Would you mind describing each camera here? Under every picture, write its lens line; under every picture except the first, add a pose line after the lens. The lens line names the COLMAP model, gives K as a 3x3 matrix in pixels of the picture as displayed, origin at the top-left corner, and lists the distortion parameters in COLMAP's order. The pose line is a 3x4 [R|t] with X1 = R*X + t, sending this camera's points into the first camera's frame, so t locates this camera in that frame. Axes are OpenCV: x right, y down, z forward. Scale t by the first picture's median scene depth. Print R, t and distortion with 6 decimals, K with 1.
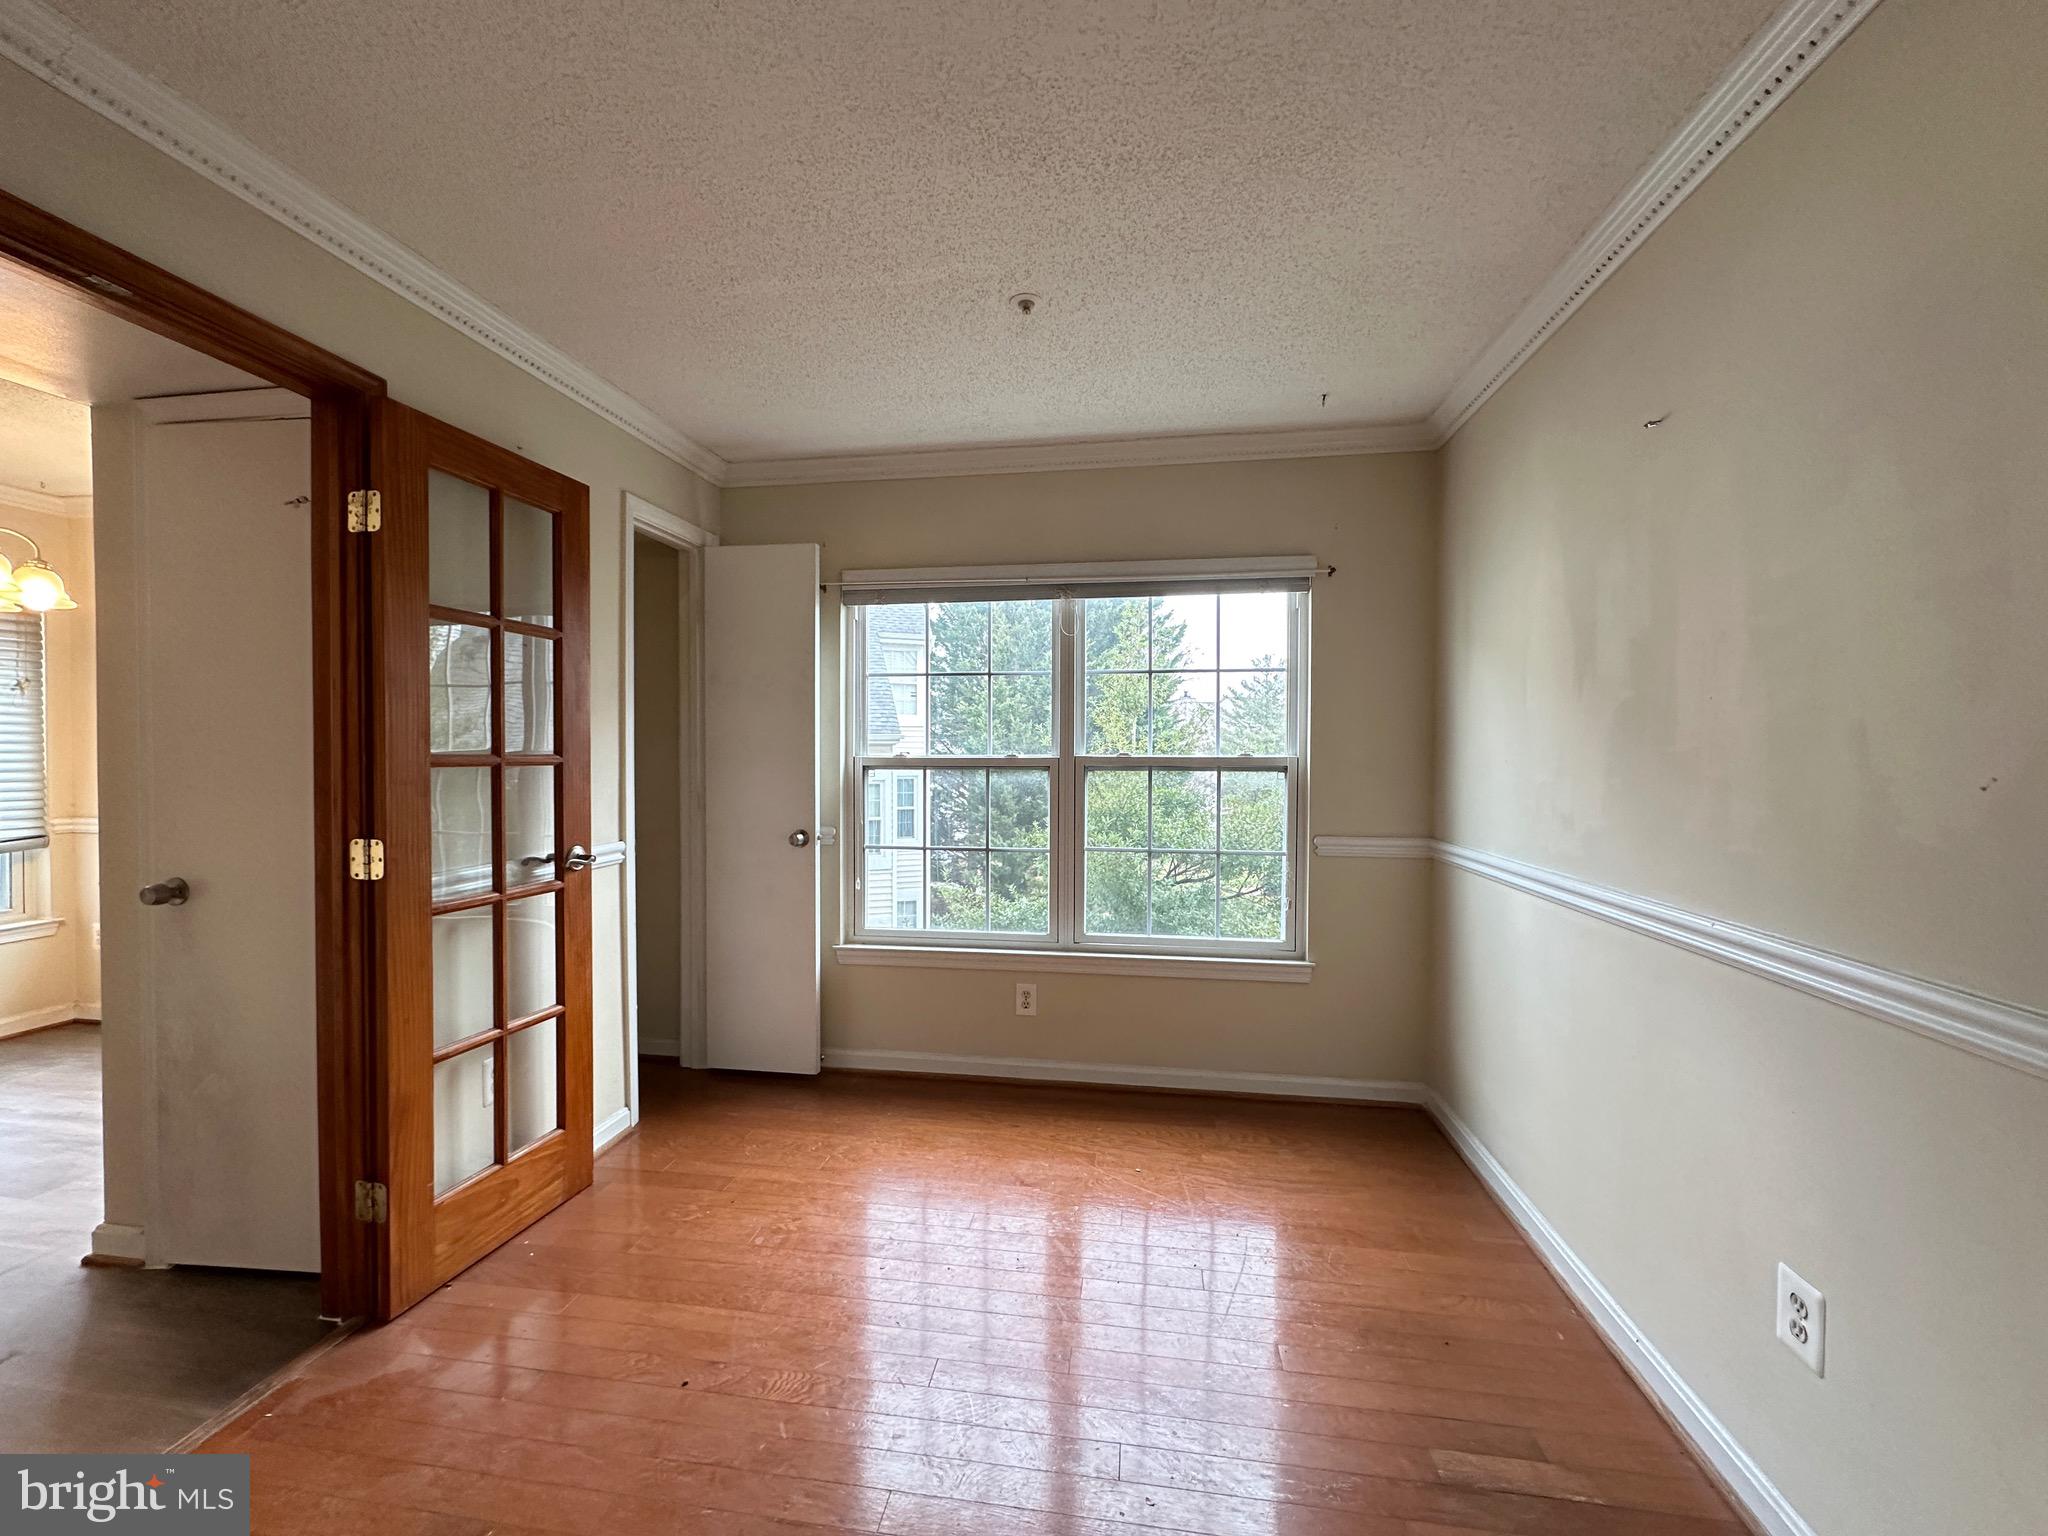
lens RADIAL K [[813.5, 0, 1025.1], [0, 813.5, 770.9], [0, 0, 1]] dist [-0.002476, 0.000374]
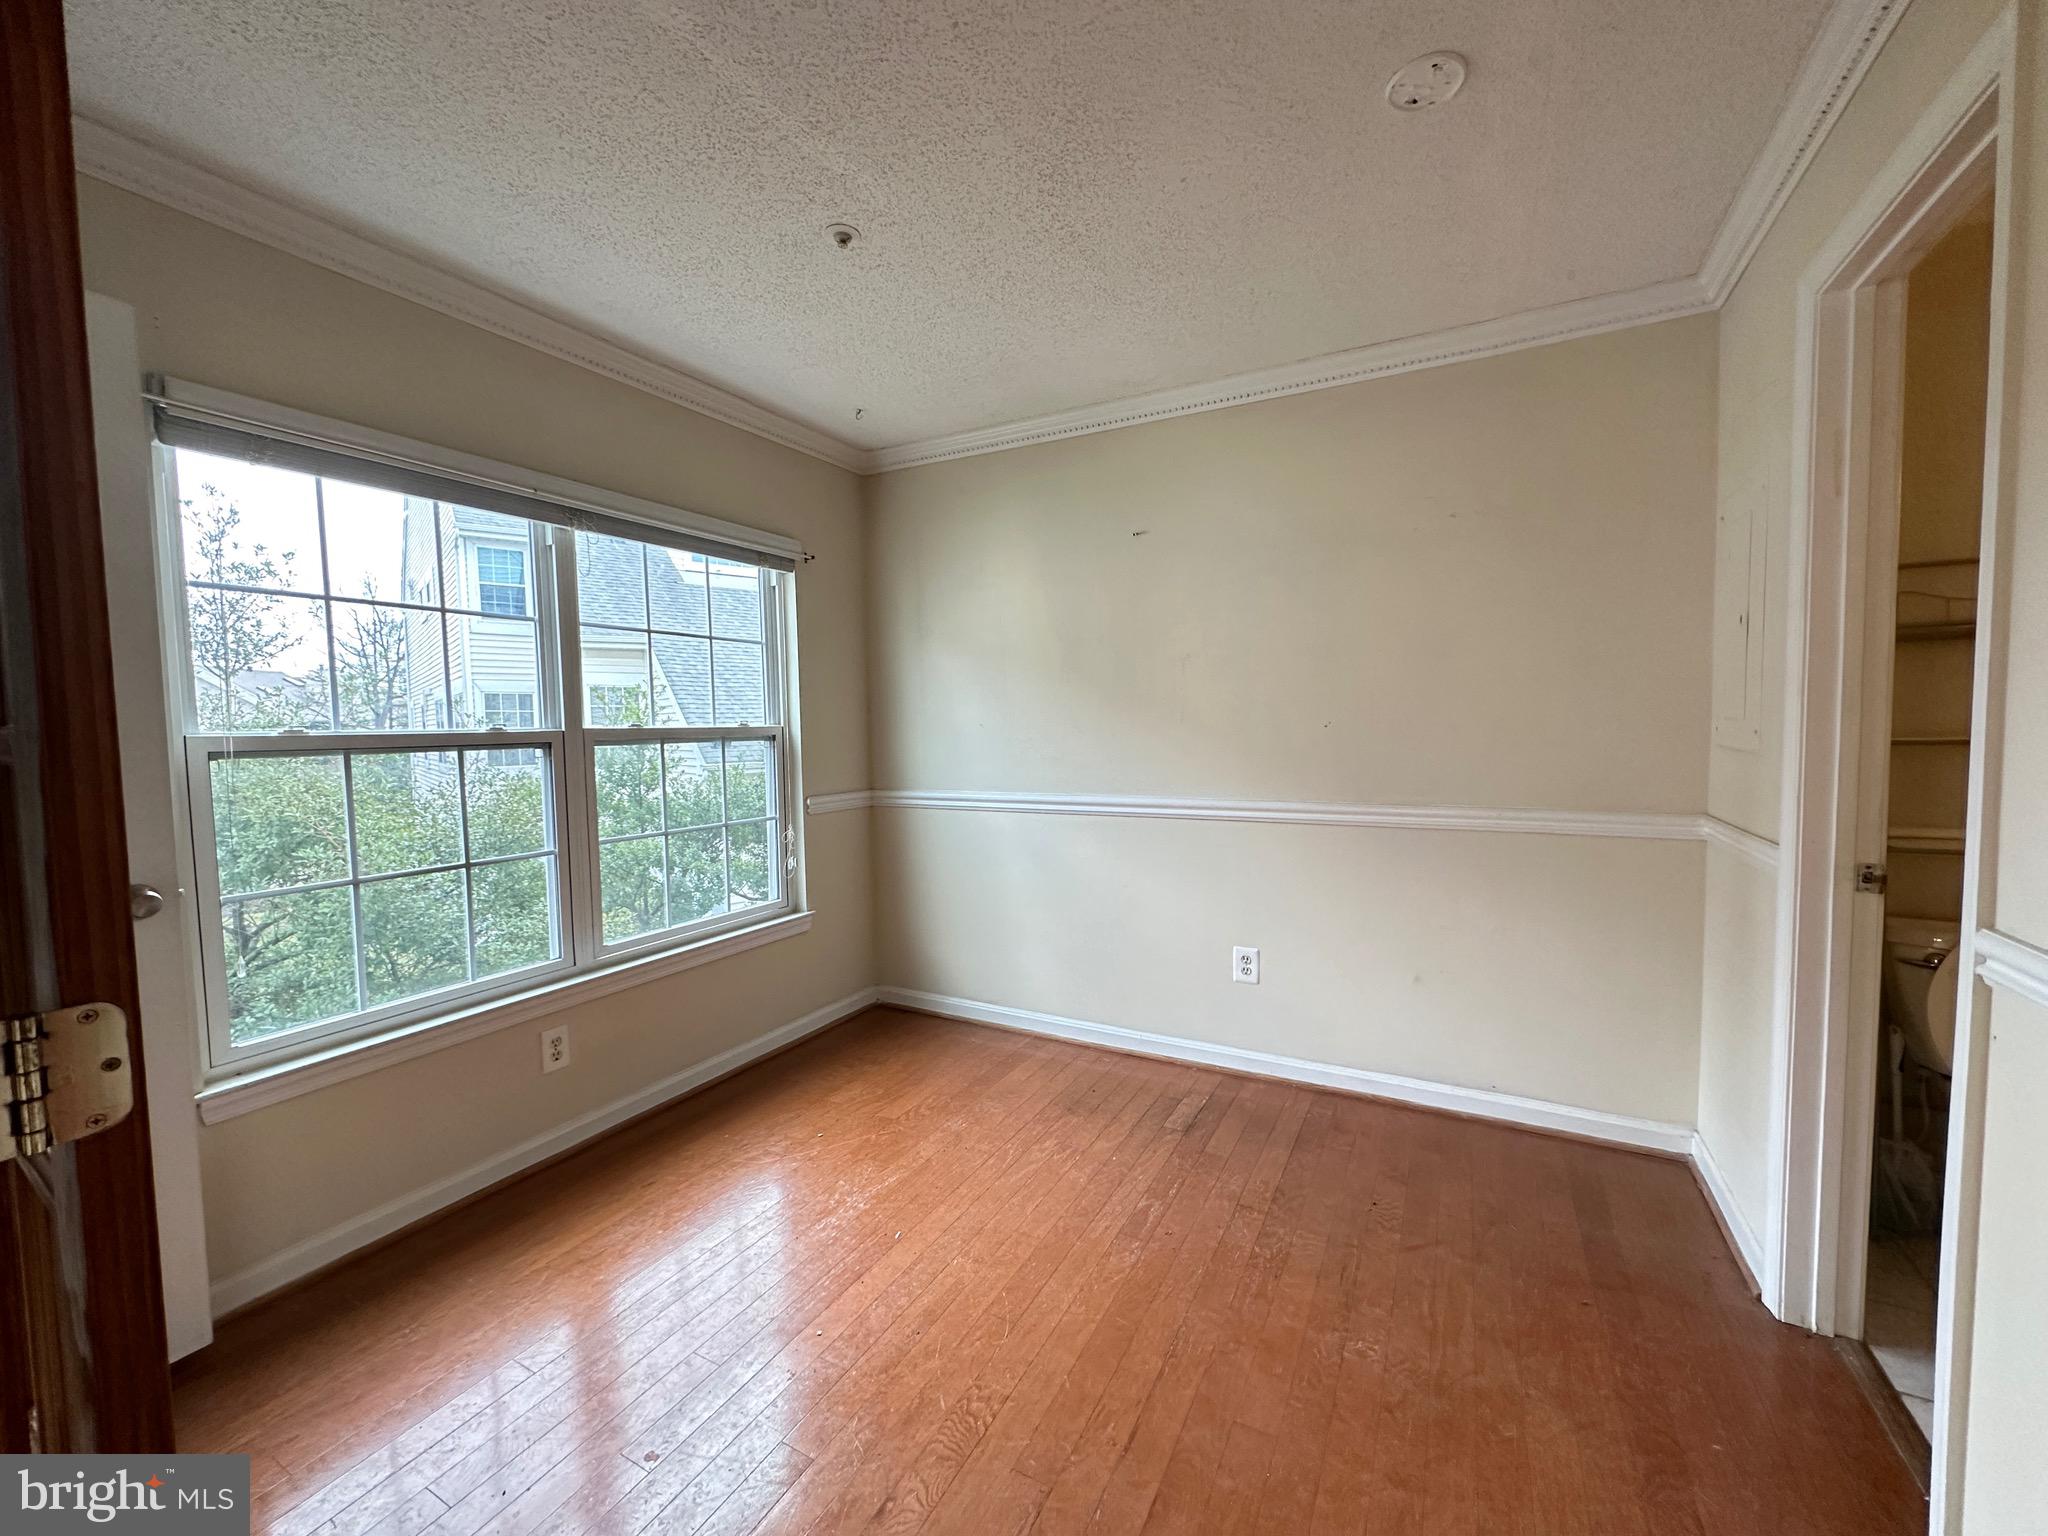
lens RADIAL K [[813.5, 0, 1025.1], [0, 813.5, 770.9], [0, 0, 1]] dist [-0.002476, 0.000374]
pose [[0.340493, -0.061013, 0.938265, -0.558904], [0.036204, 0.998003, 0.051759, -0.002226], [-0.939550, 0.016346, 0.342022, 0.329610]]
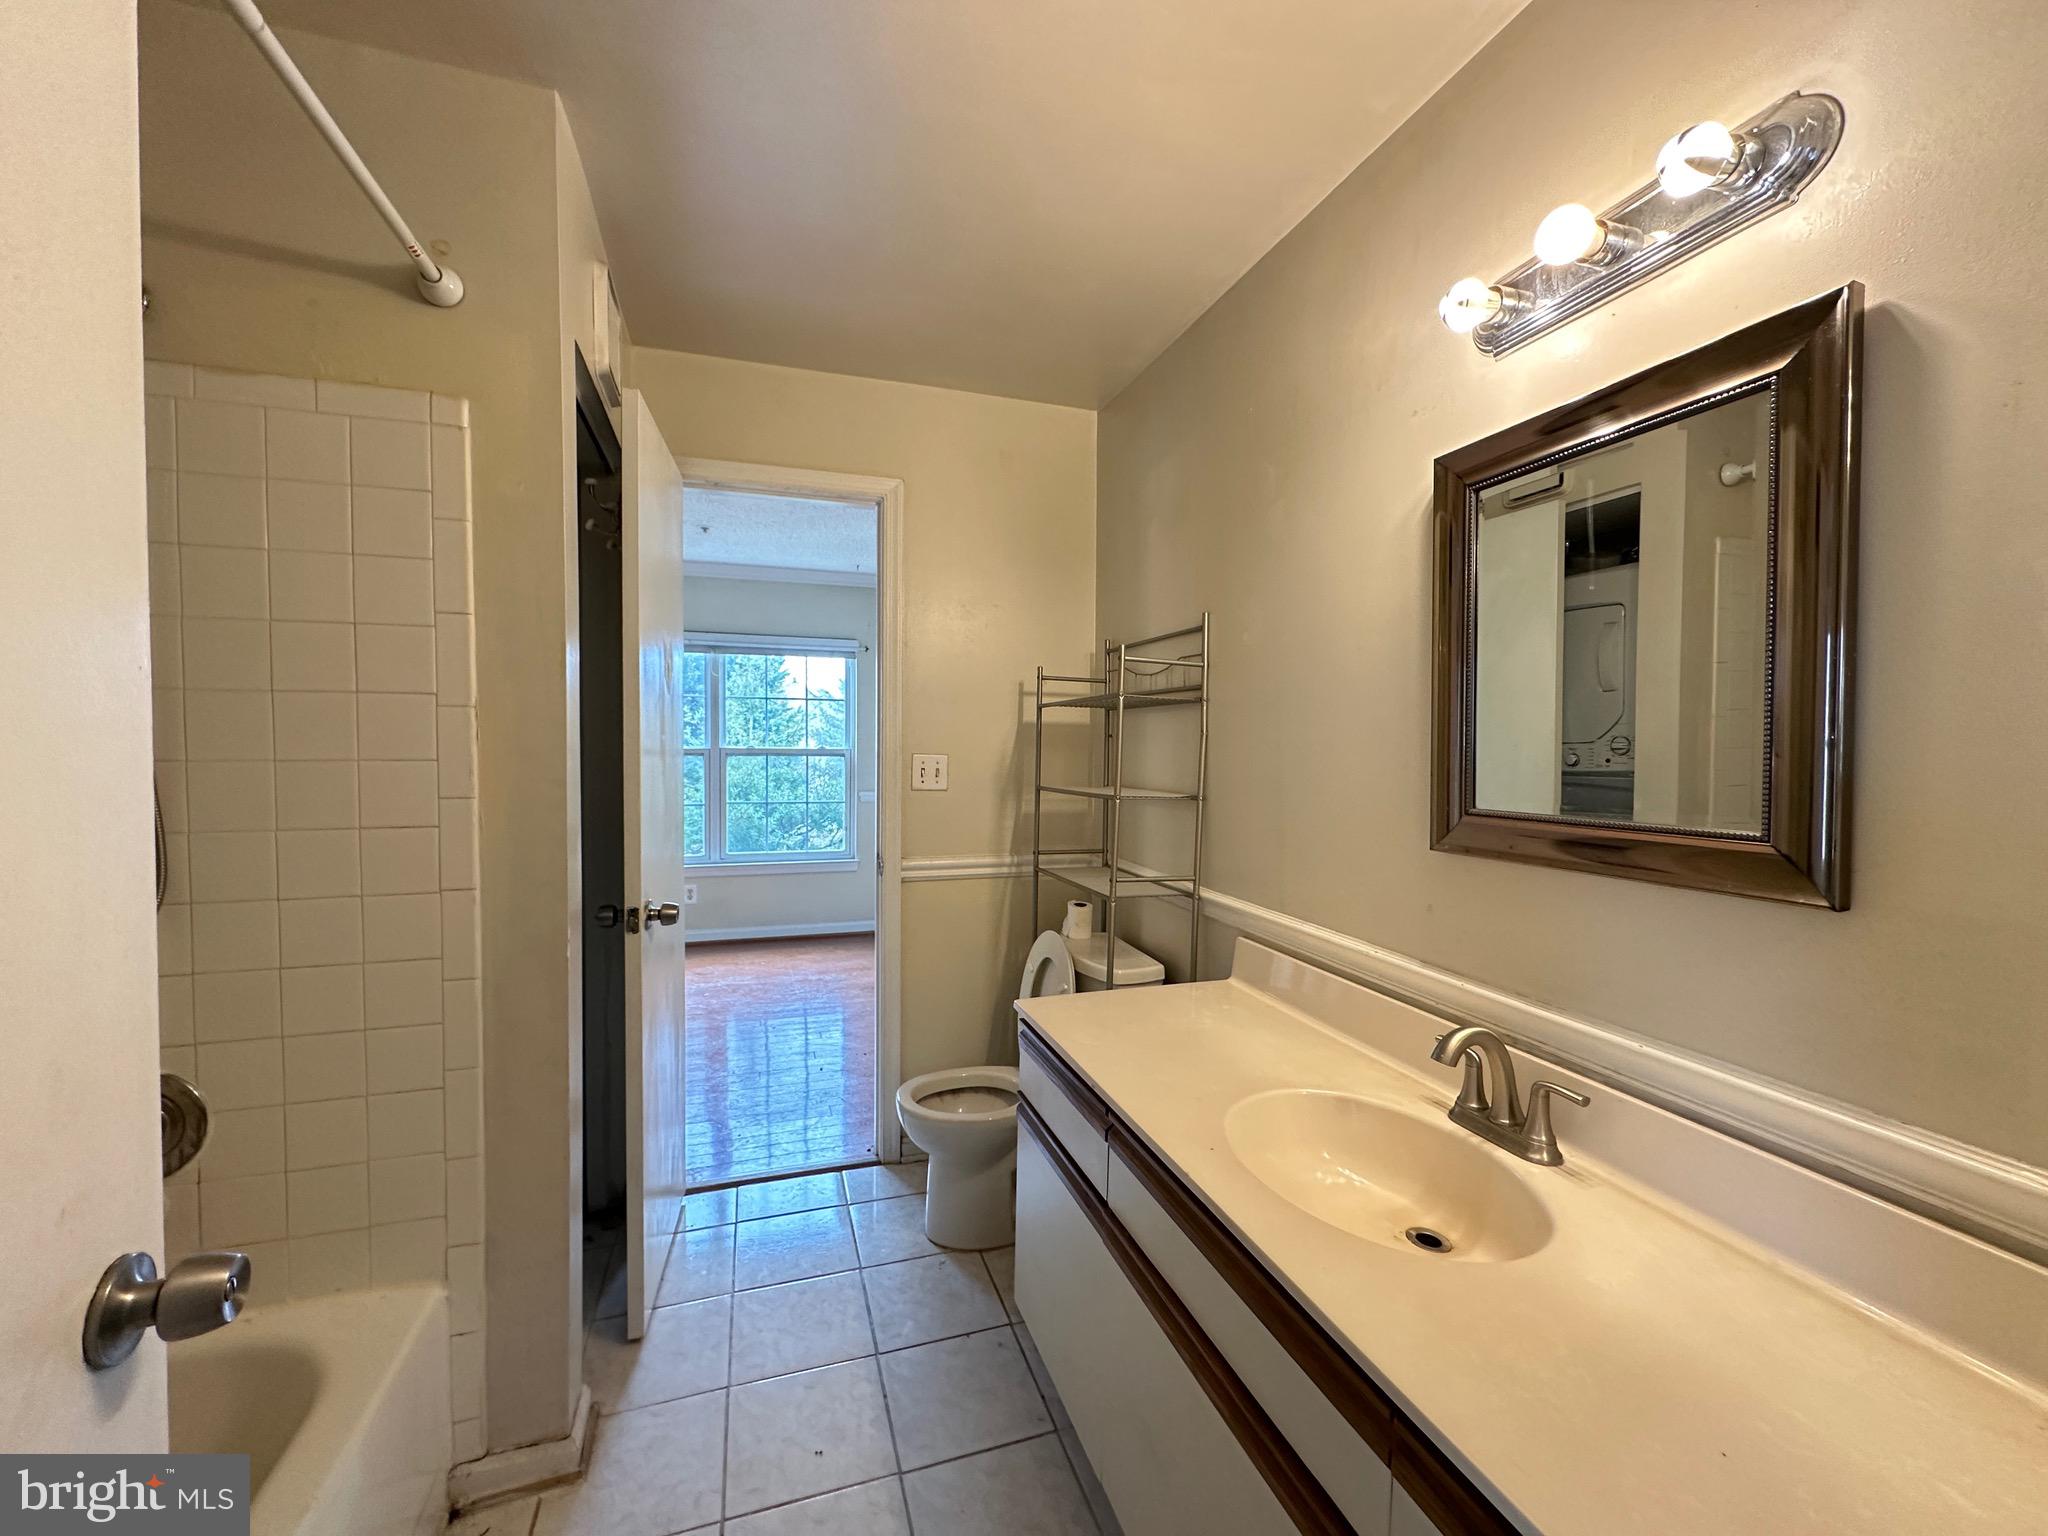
lens RADIAL K [[813.5, 0, 1025.1], [0, 813.5, 770.9], [0, 0, 1]] dist [-0.002476, 0.000374]
pose [[0.892106, -0.008364, 0.451748, -0.138645], [0.000313, 0.999840, 0.017894, 0.001434], [-0.451826, -0.015822, 0.891966, -0.794919]]
